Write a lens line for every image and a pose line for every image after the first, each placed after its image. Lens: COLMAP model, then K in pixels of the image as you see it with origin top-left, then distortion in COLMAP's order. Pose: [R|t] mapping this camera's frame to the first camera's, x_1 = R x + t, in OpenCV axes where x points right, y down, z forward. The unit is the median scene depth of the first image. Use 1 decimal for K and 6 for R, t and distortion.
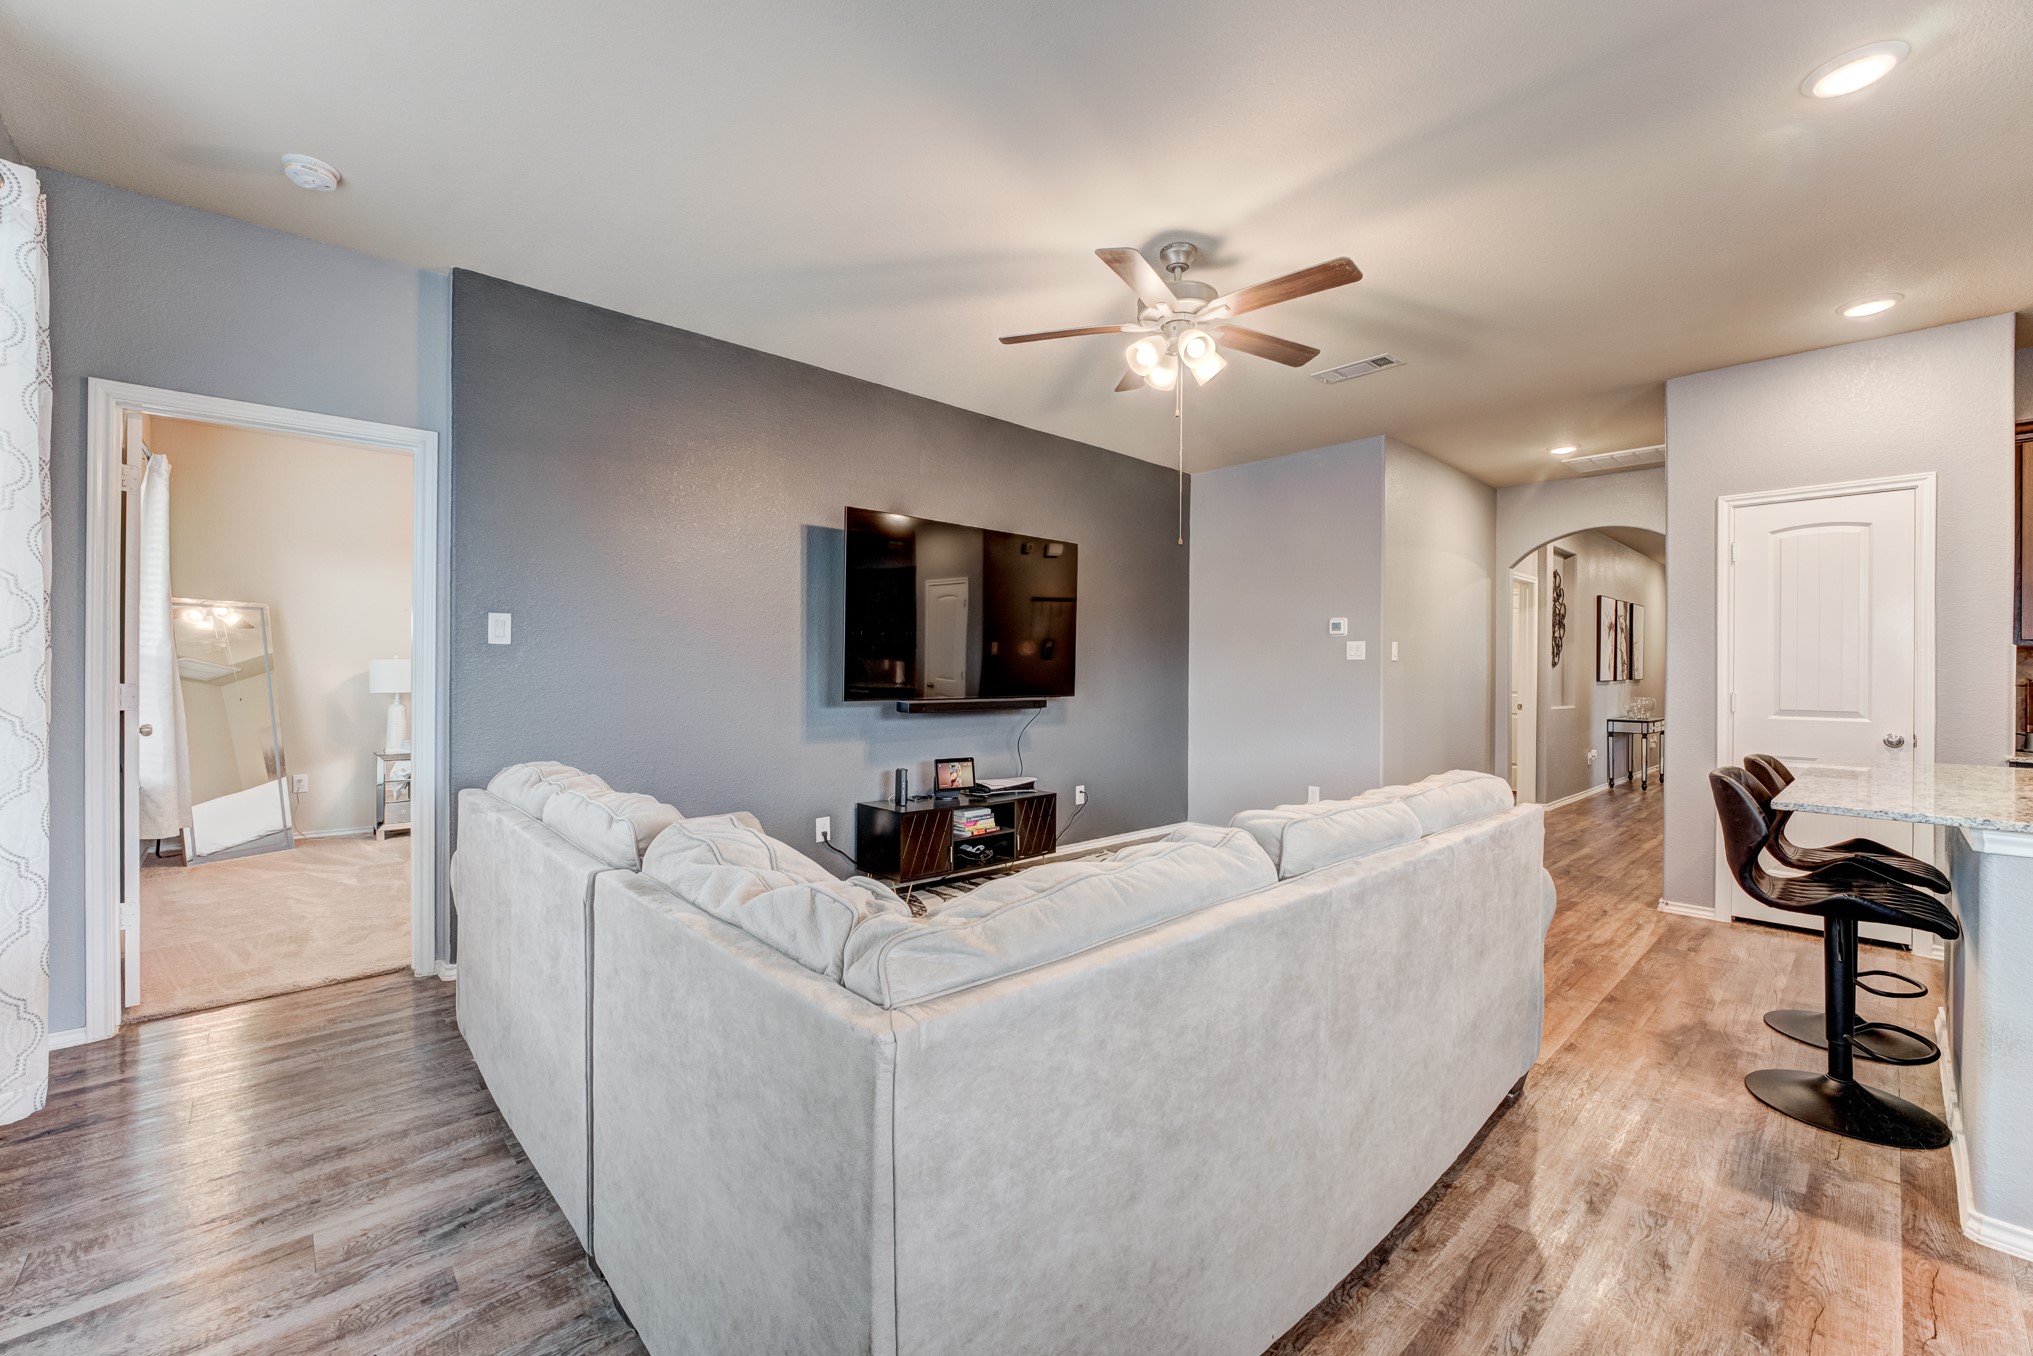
lens RADIAL K [[820.4, 0, 1011.9], [0, 820.4, 675.3], [0, 0, 1]] dist [-0.013041, 0.000120]
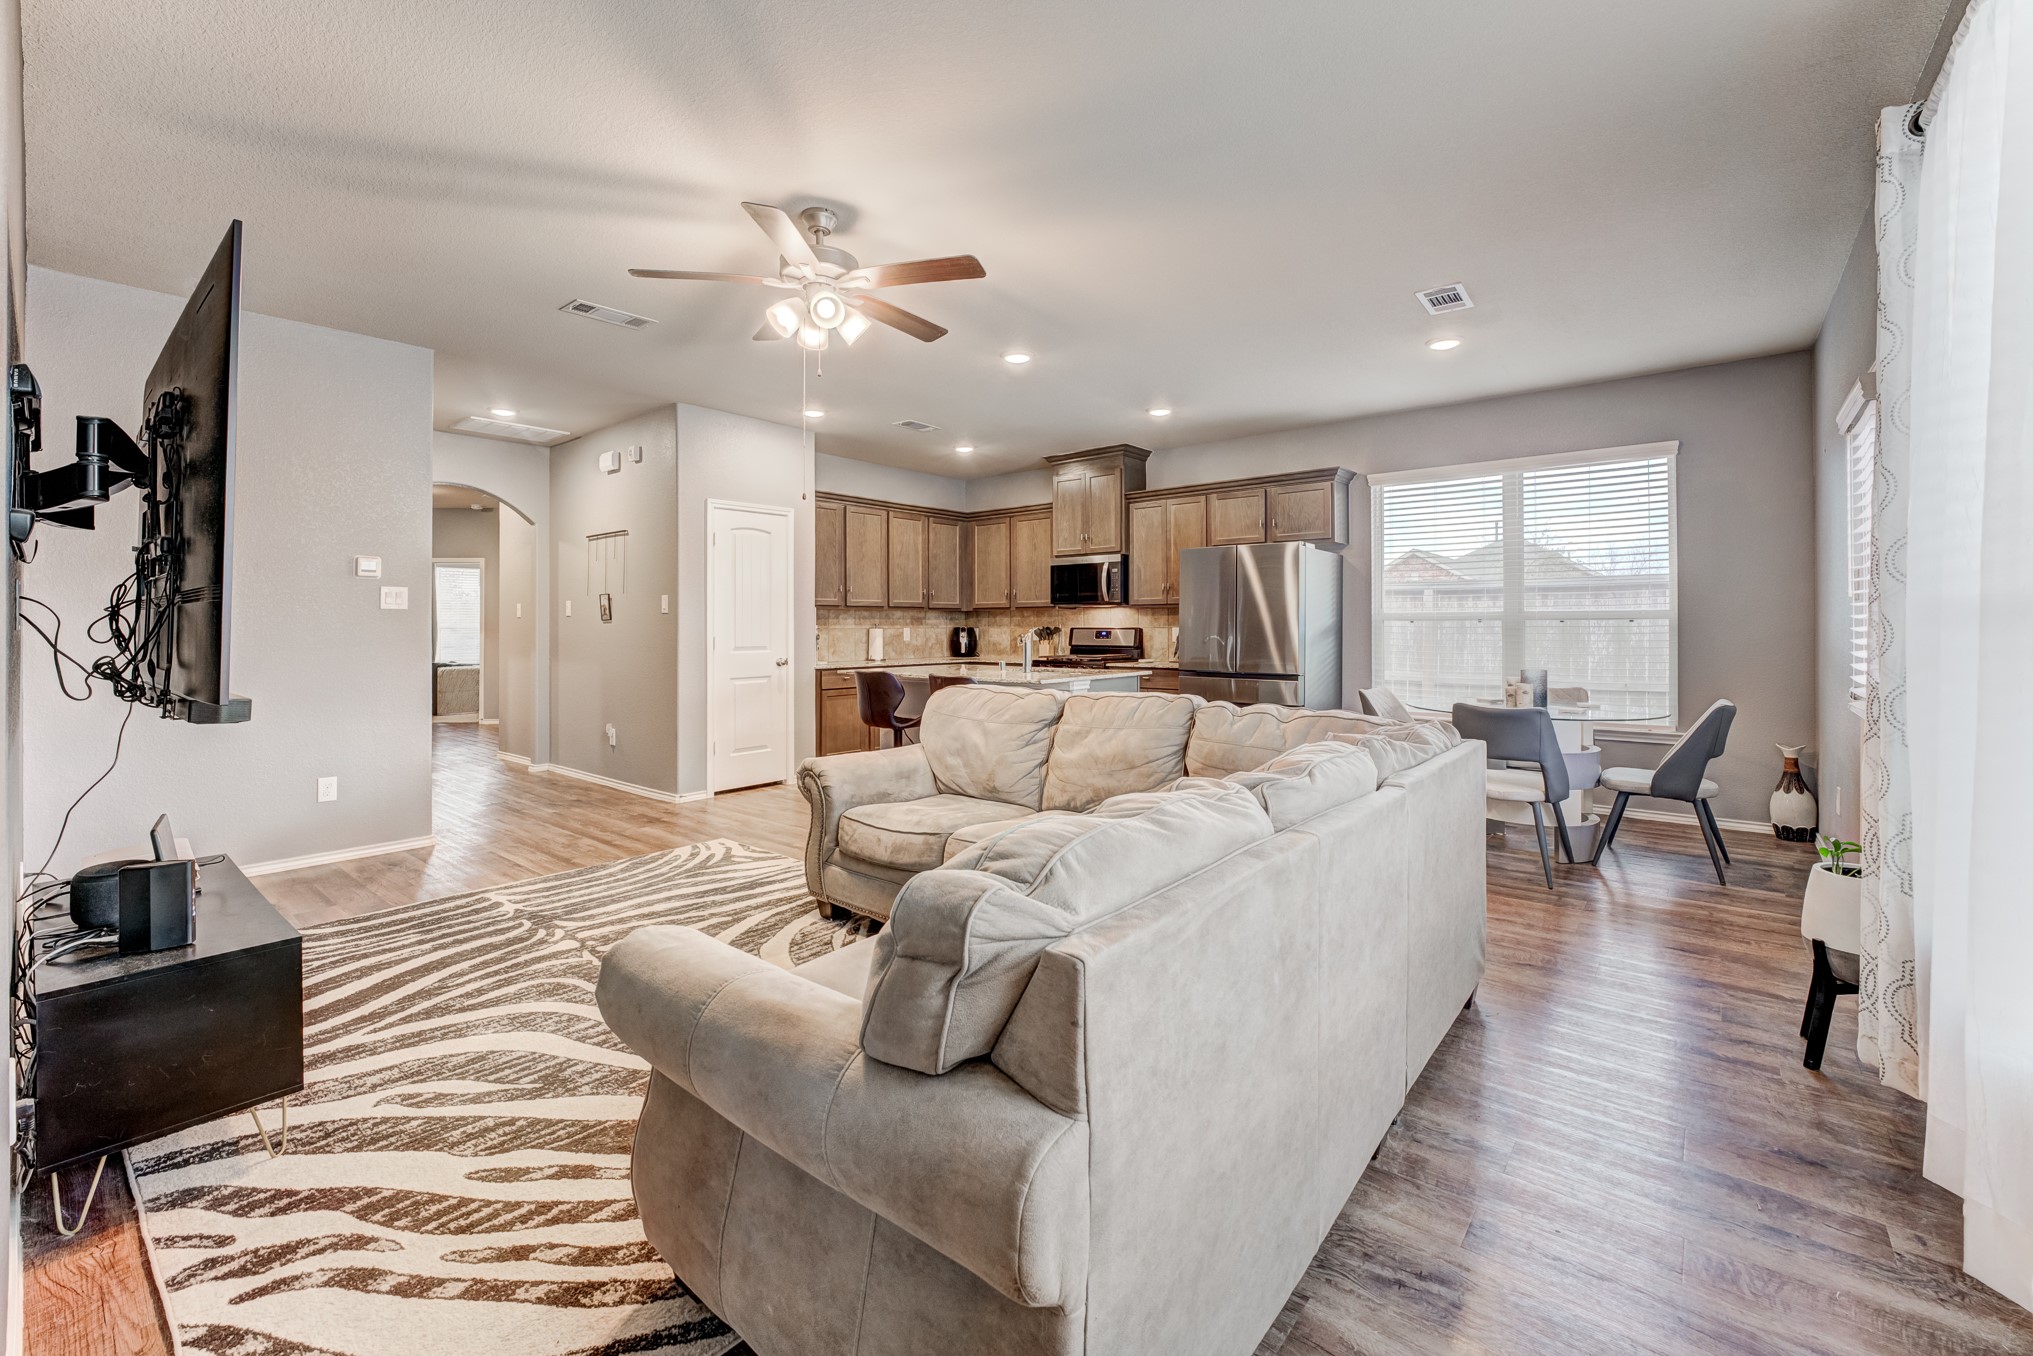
lens RADIAL K [[837.3, 0, 1011.5], [0, 837.3, 623.2], [0, 0, 1]] dist [-0.012867, 0.000342]
pose [[-0.128749, -0.004689, 0.991666, -0.572495], [0.005816, 0.999968, 0.005484, -0.006040], [-0.991660, 0.006473, -0.128718, 0.592571]]
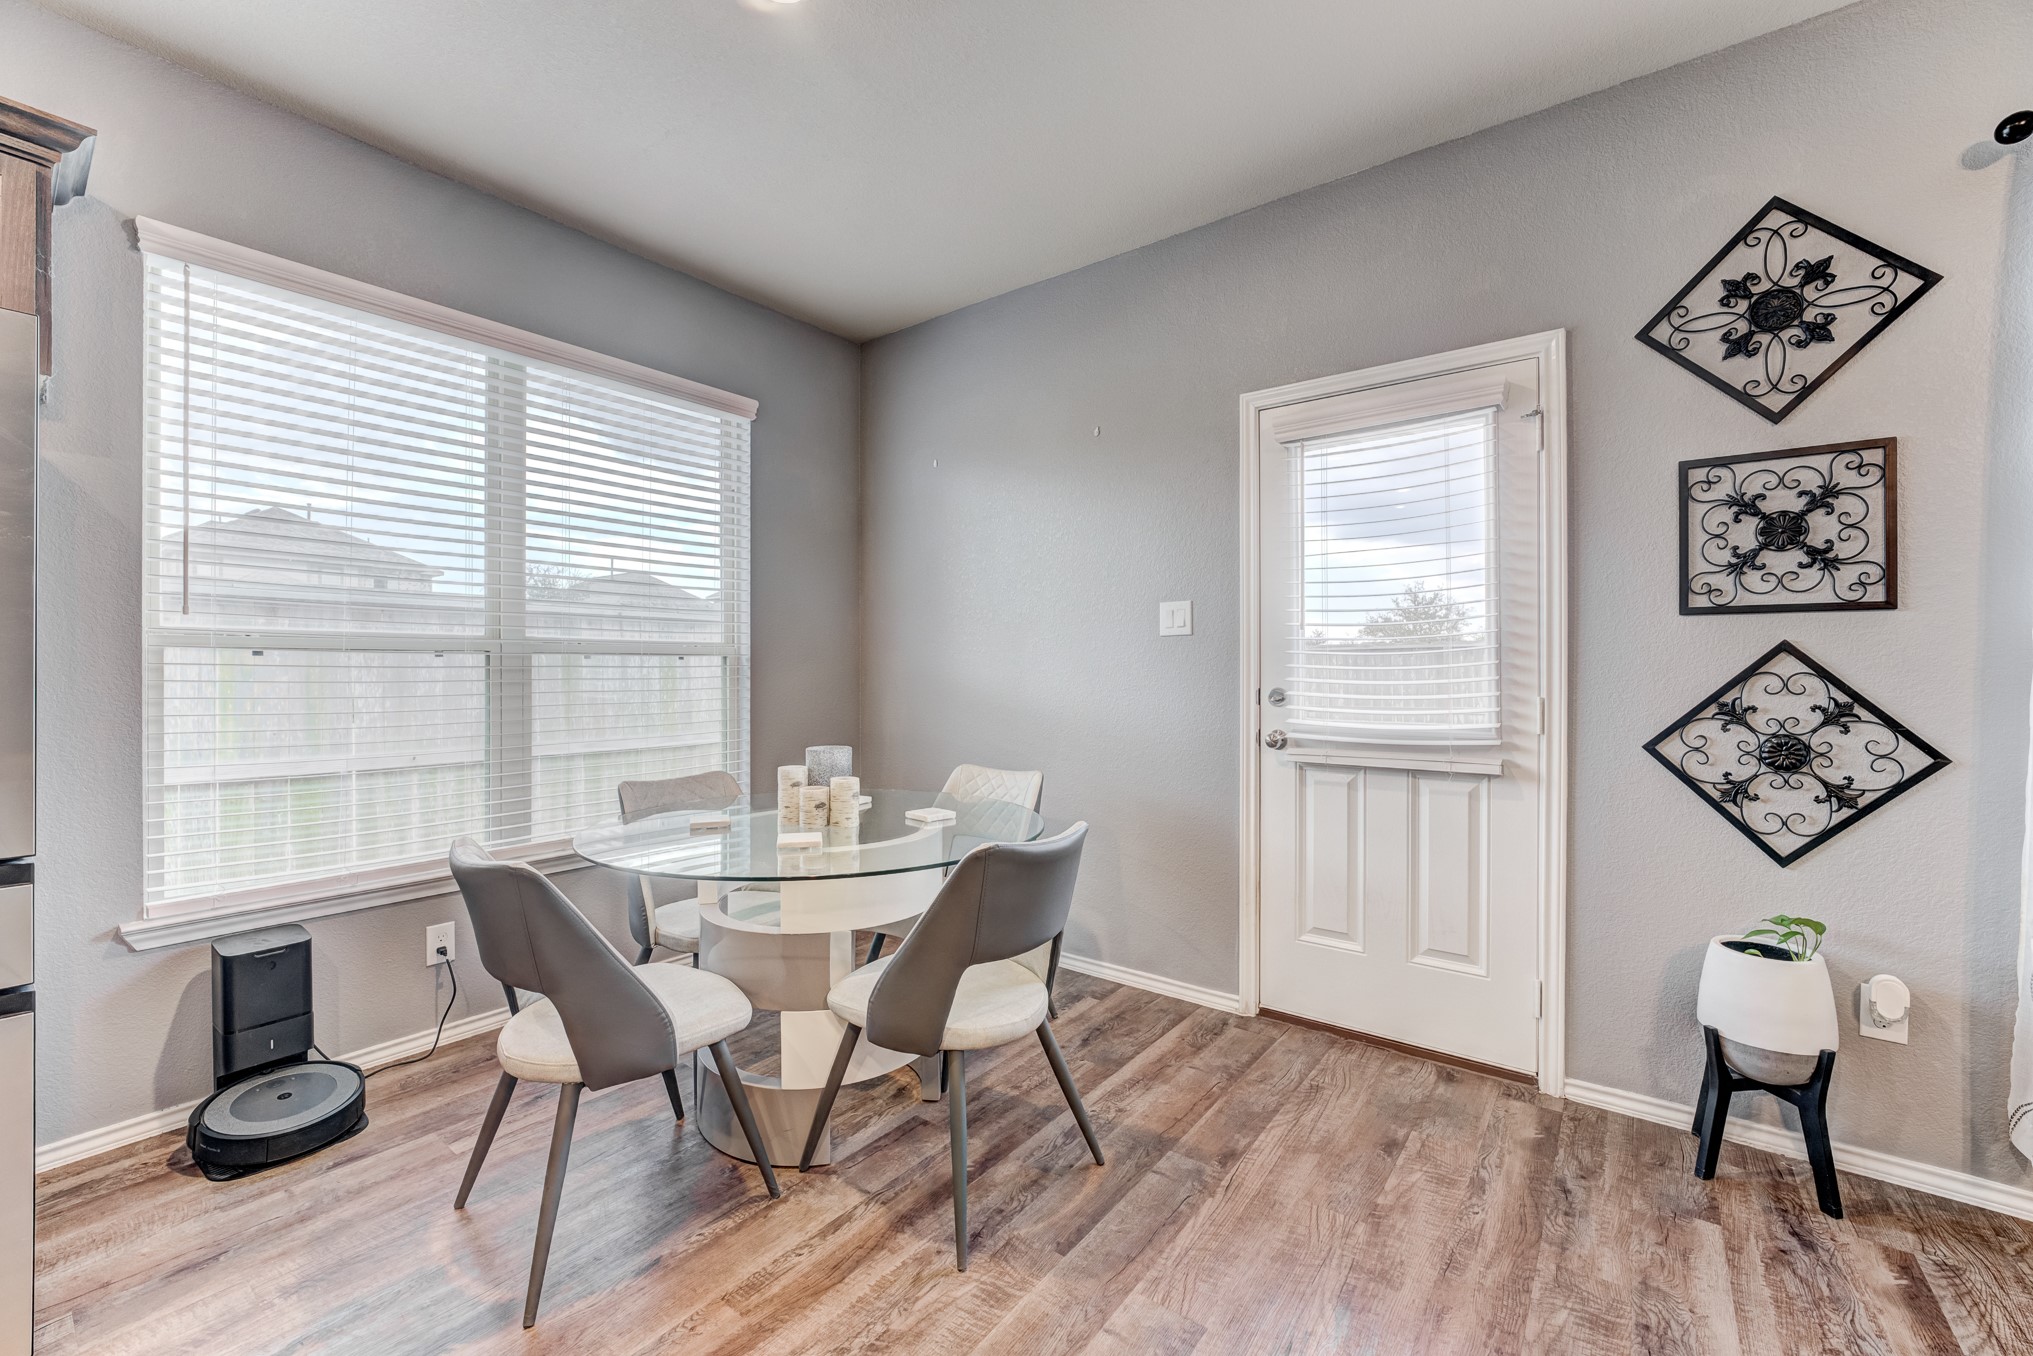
lens RADIAL K [[820.3, 0, 1012.6], [0, 820.3, 670.9], [0, 0, 1]] dist [-0.024965, 0.005941]
pose [[-0.984387, -0.007580, -0.175856, 0.305844], [-0.008634, 0.999949, 0.005229, 0.007689], [0.175807, 0.006666, -0.984402, 0.360138]]
